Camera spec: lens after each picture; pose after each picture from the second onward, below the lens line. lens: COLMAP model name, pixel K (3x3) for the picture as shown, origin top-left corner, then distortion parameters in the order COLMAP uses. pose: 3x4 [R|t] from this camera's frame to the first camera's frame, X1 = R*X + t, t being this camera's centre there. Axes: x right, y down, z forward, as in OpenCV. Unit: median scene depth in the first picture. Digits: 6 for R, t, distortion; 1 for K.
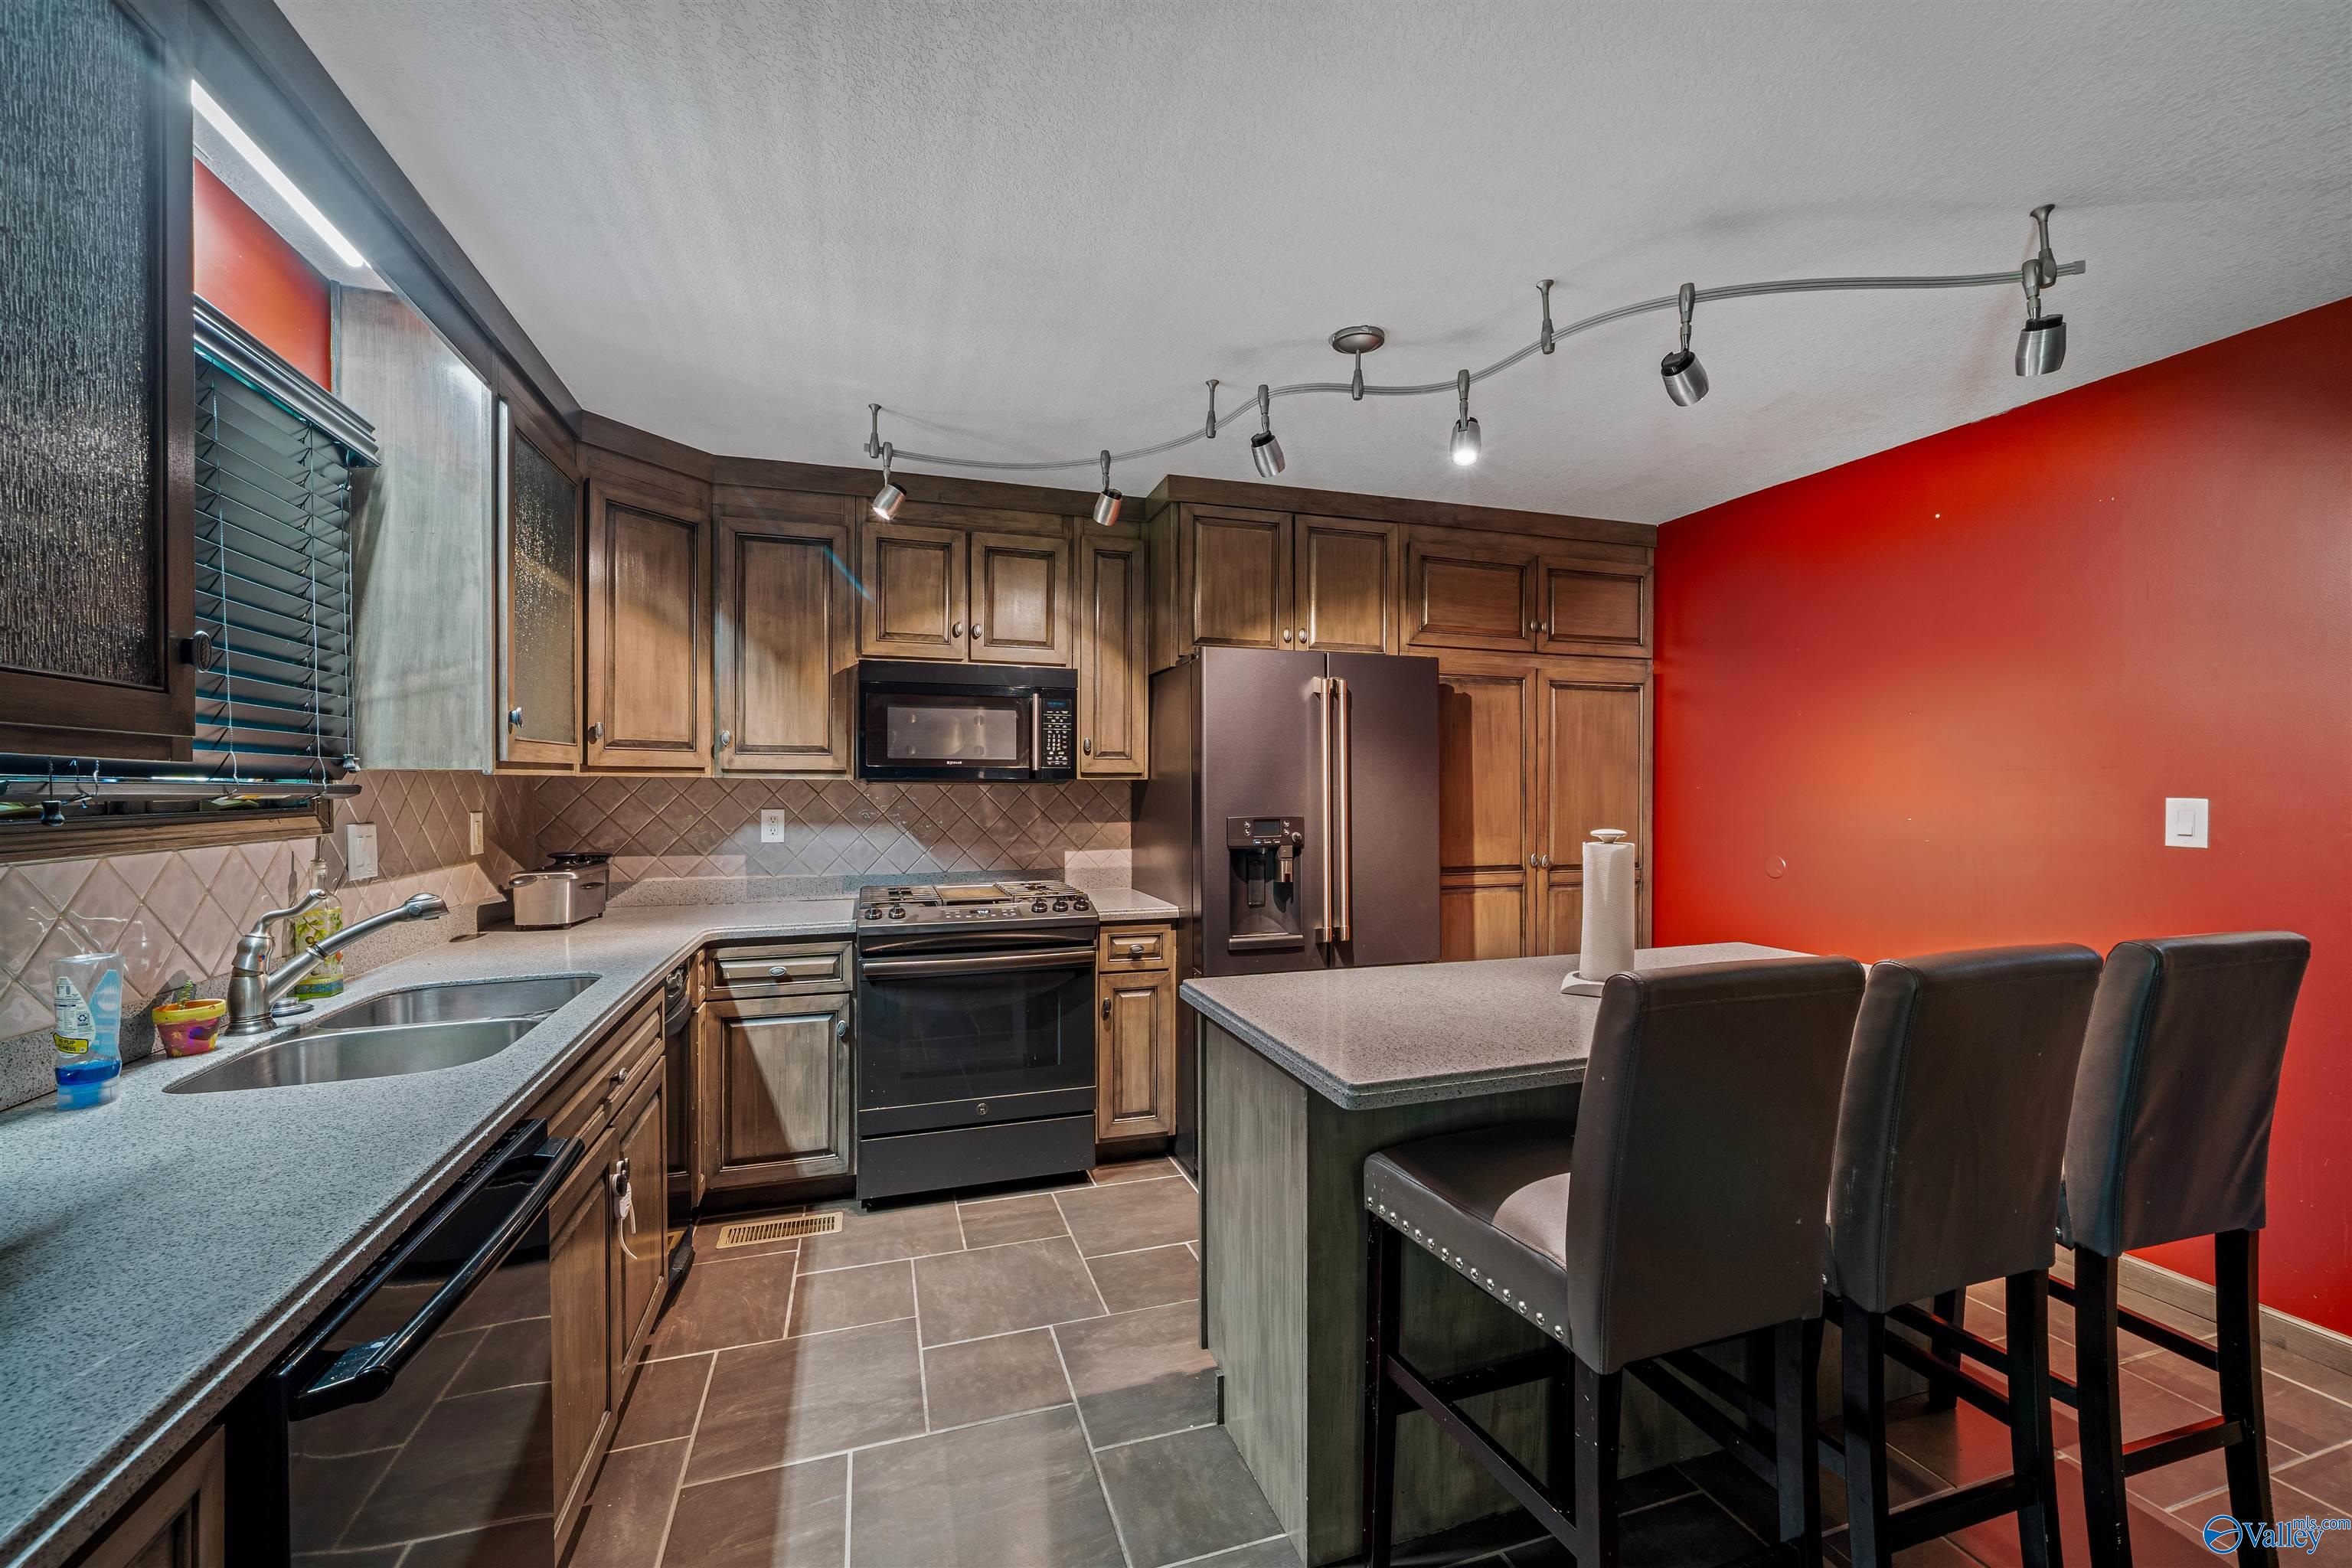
lens RADIAL K [[964.5, 0, 1176.0], [0, 964.5, 784.0], [0, 0, 1]] dist [-0.000452, -0.000009]
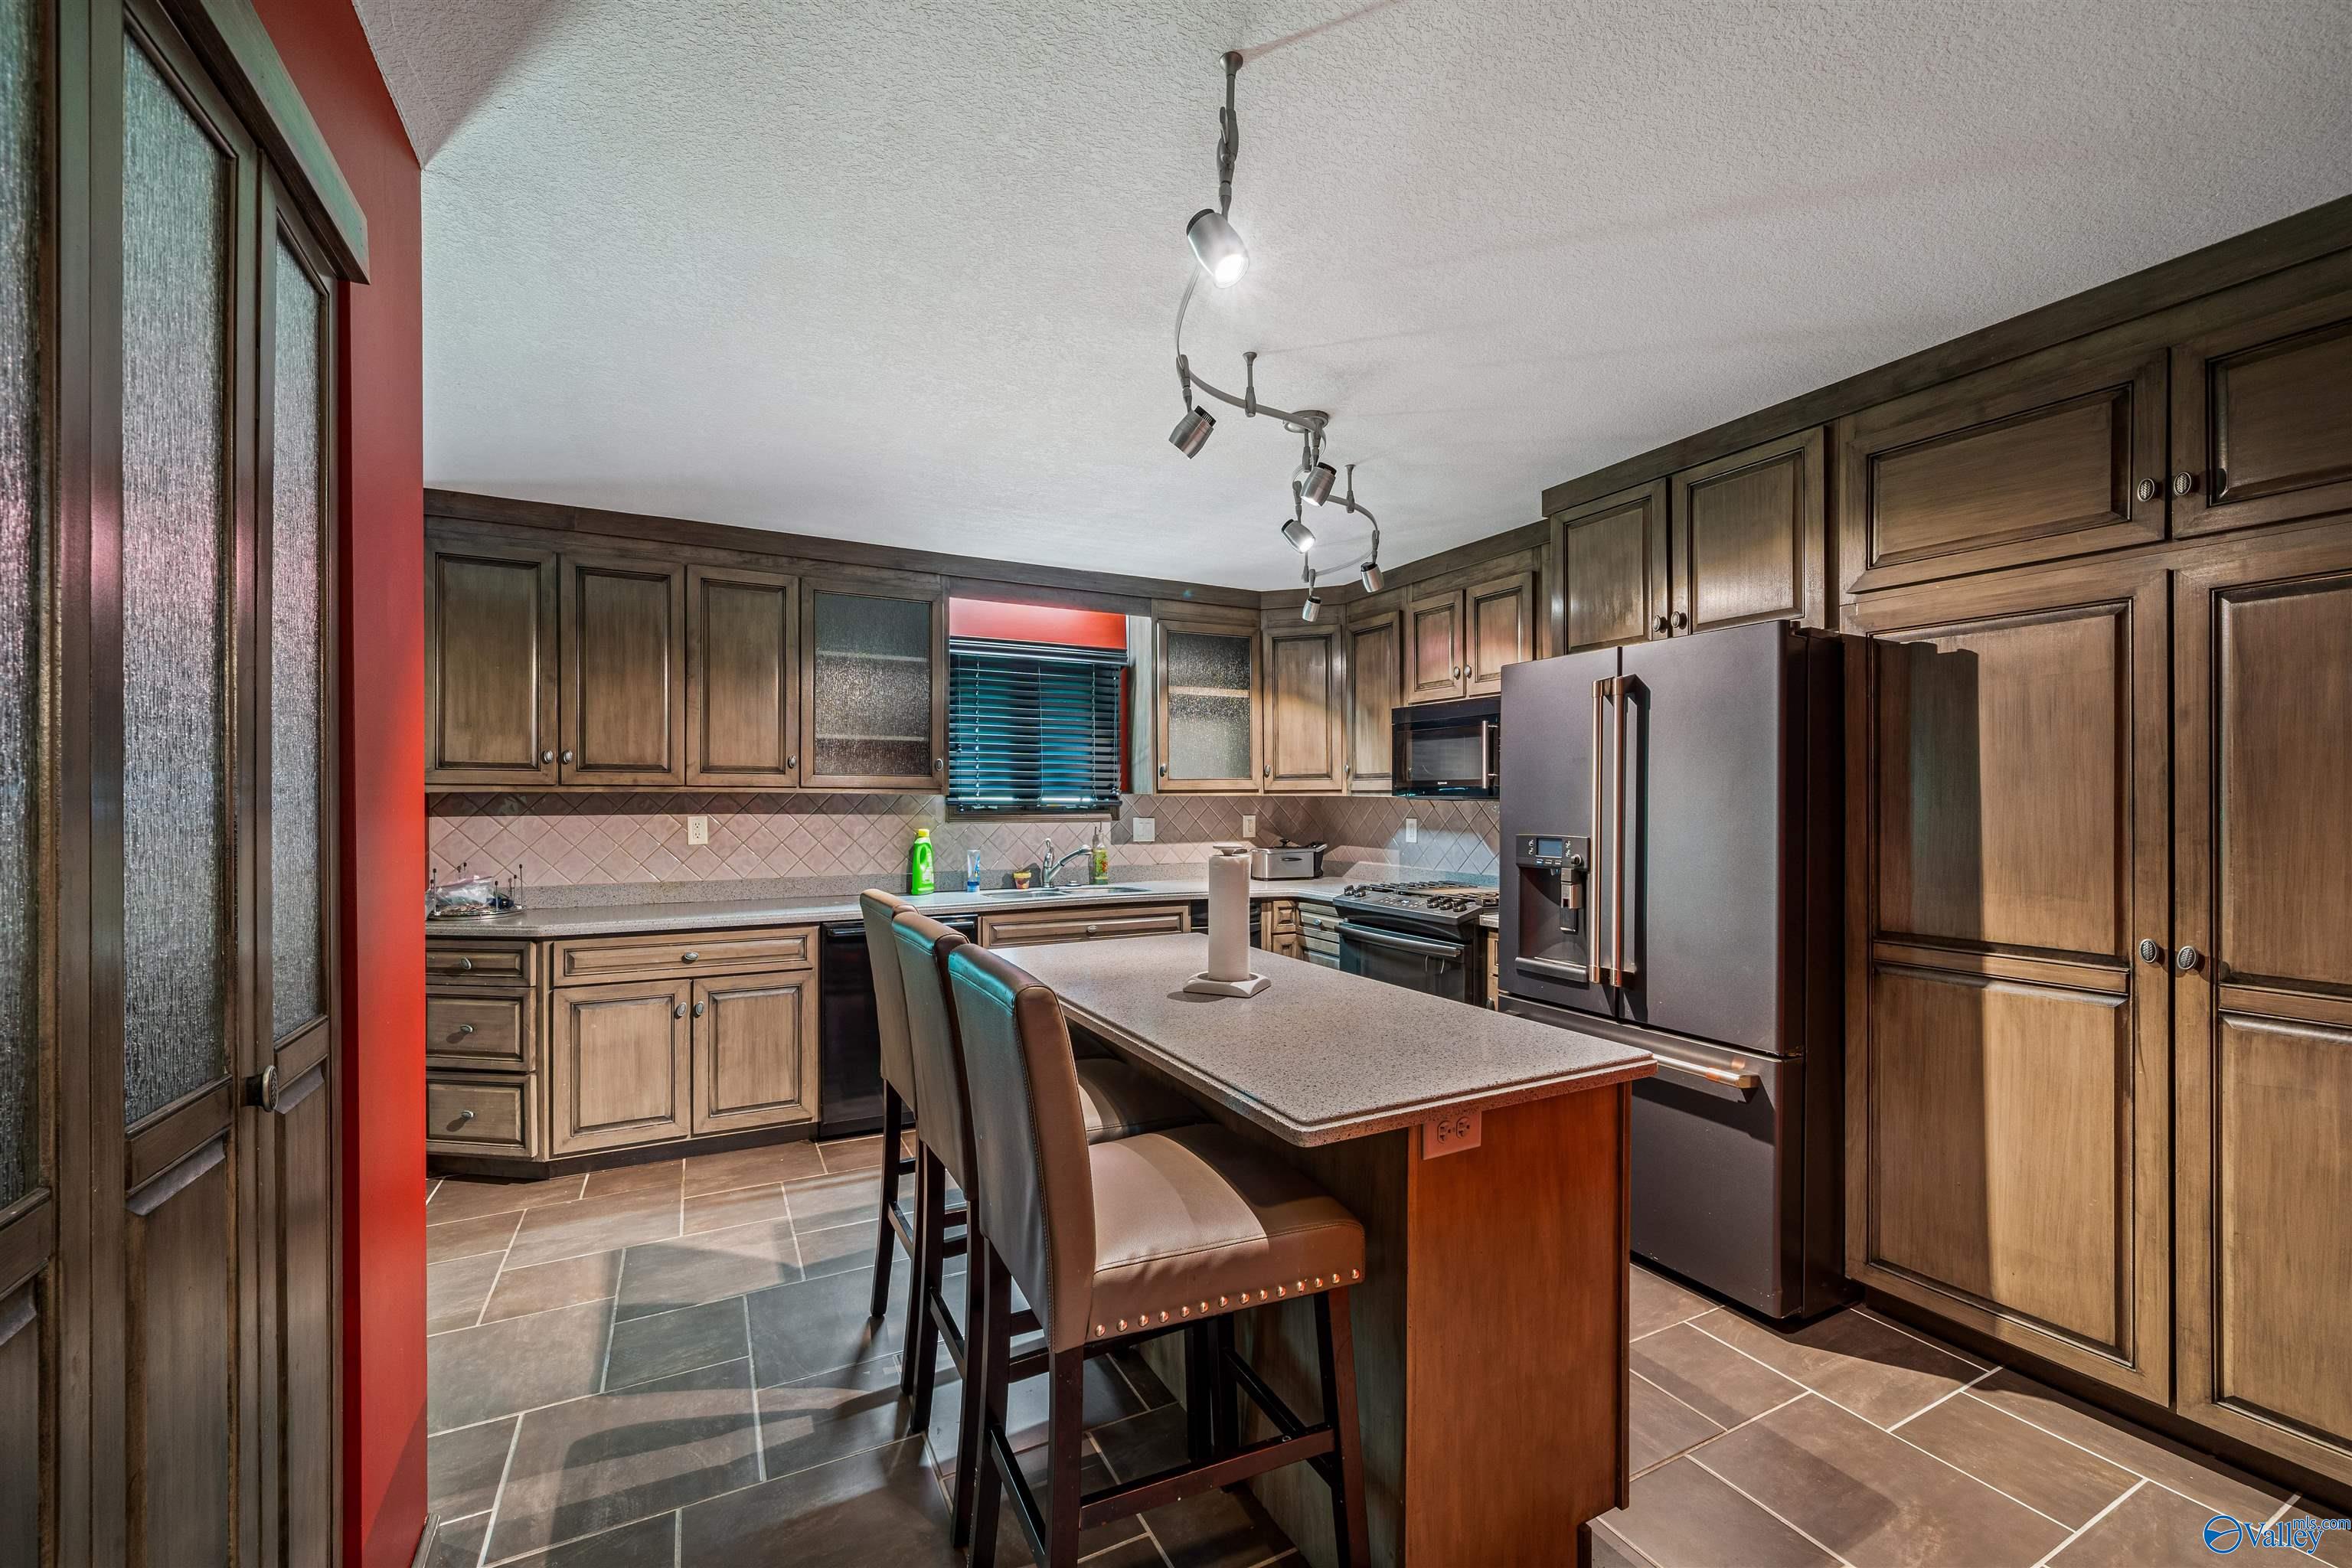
lens RADIAL K [[926.8, 0, 1167.4], [0, 926.8, 806.4], [0, 0, 1]] dist [0.000500, 0.000107]
pose [[0.156257, 0.008347, -0.987681, 0.908305], [0.000123, 0.999964, 0.008470, -0.002691], [0.987716, -0.001445, 0.156250, 0.480787]]
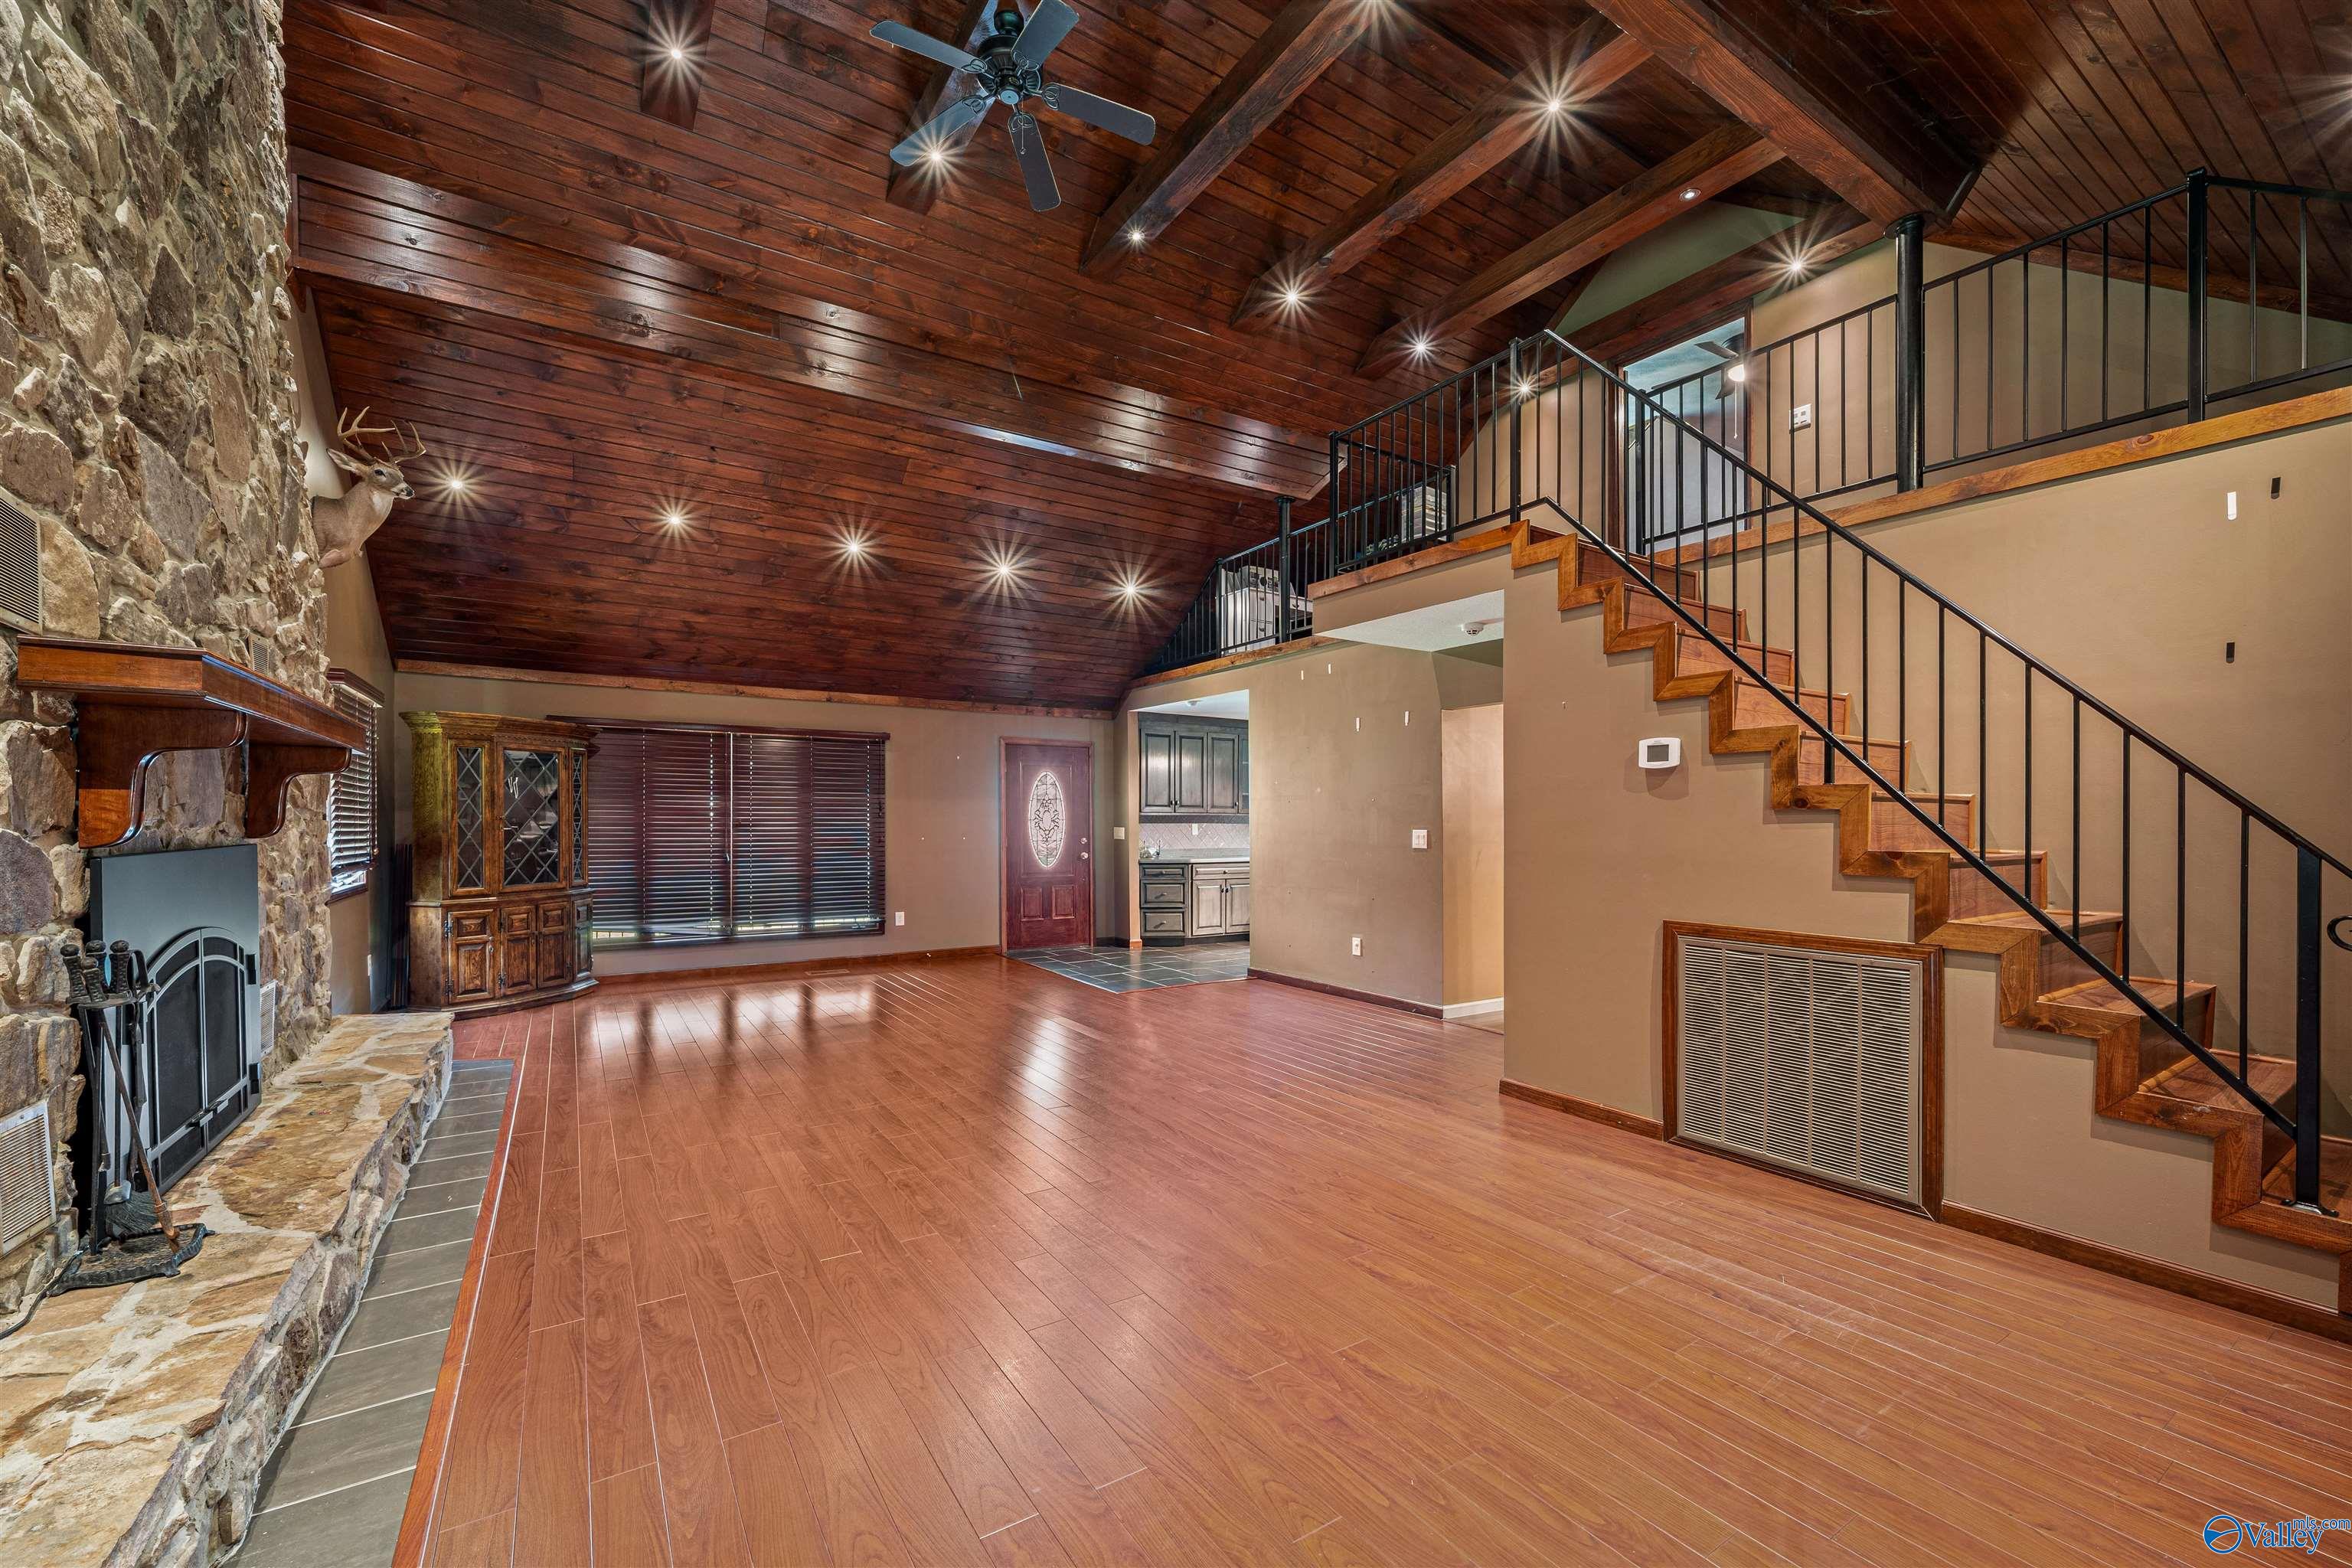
lens RADIAL K [[926.8, 0, 1167.4], [0, 926.8, 806.4], [0, 0, 1]] dist [0.000500, 0.000107]
pose [[0.257171, -0.009712, -0.966317, 2.668202], [-0.003151, 0.999936, -0.010888, -0.005539], [0.966361, 0.005845, 0.257124, -0.835736]]
